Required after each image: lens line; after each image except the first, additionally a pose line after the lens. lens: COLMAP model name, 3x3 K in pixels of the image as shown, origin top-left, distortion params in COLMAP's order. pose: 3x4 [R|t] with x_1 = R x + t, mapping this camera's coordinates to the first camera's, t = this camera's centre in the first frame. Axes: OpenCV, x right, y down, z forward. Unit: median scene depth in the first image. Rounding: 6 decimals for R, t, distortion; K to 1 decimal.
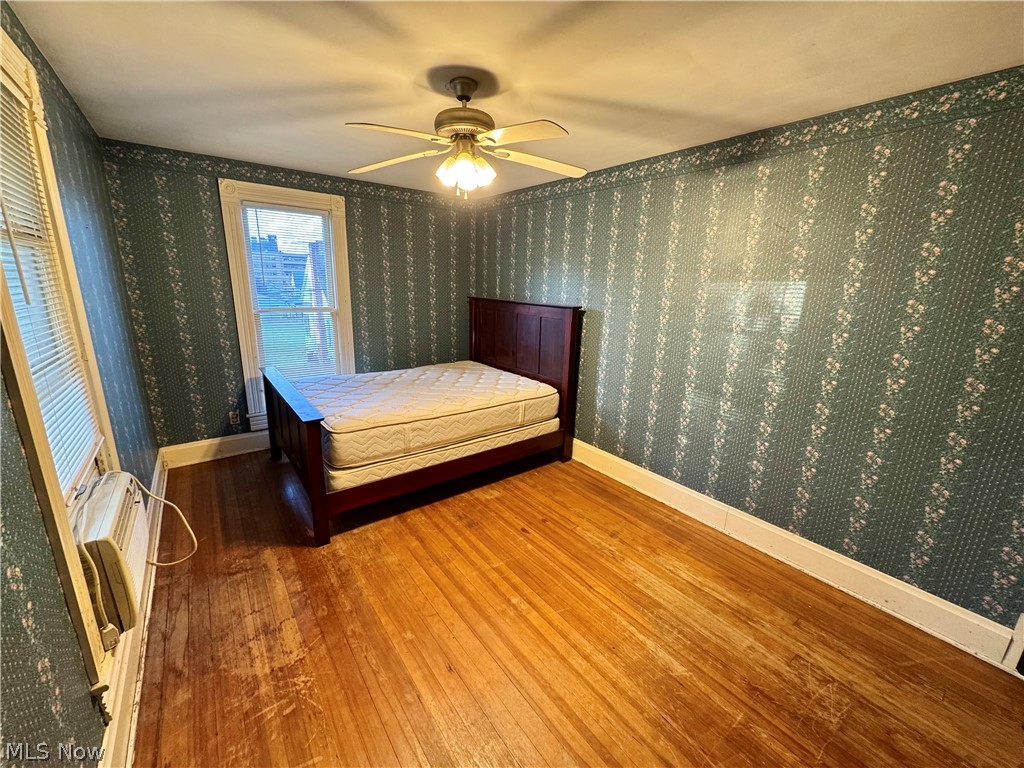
lens RADIAL K [[408.1, 0, 513.2], [0, 408.1, 385.5], [0, 0, 1]] dist [0.000221, -0.000043]
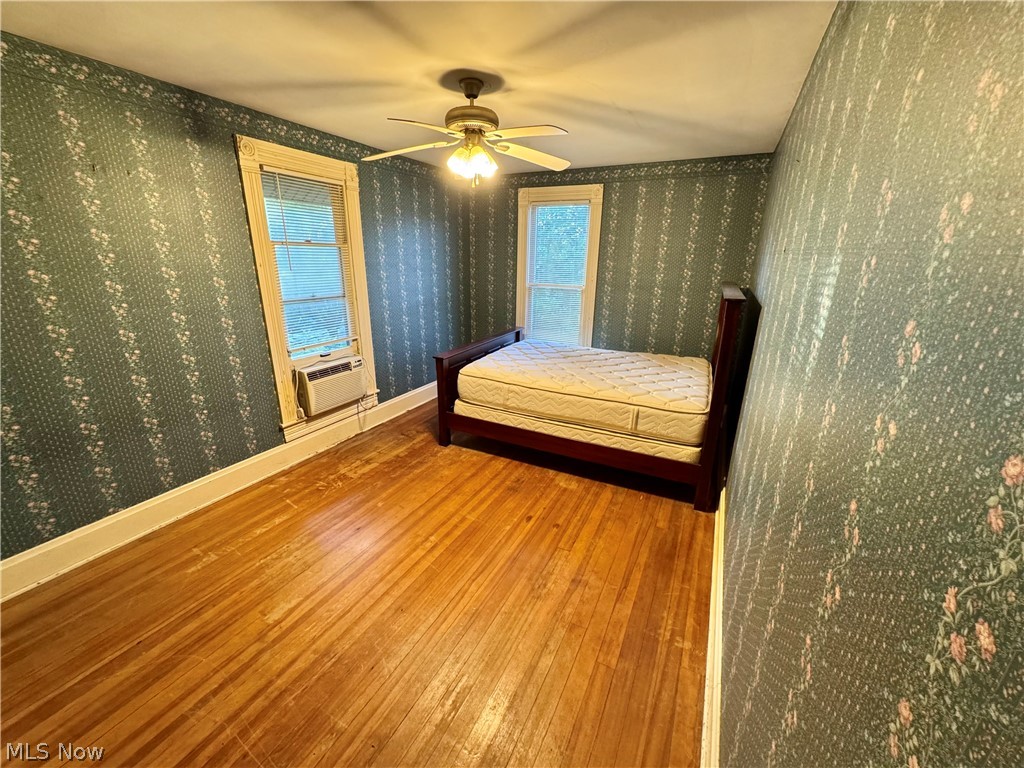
lens RADIAL K [[408.1, 0, 513.2], [0, 408.1, 385.5], [0, 0, 1]] dist [0.000221, -0.000043]
pose [[0.438685, 0.257036, -0.861097, 0.803490], [-0.223771, 0.959283, 0.172344, -0.115836], [0.870334, 0.117084, 0.478341, 0.477252]]
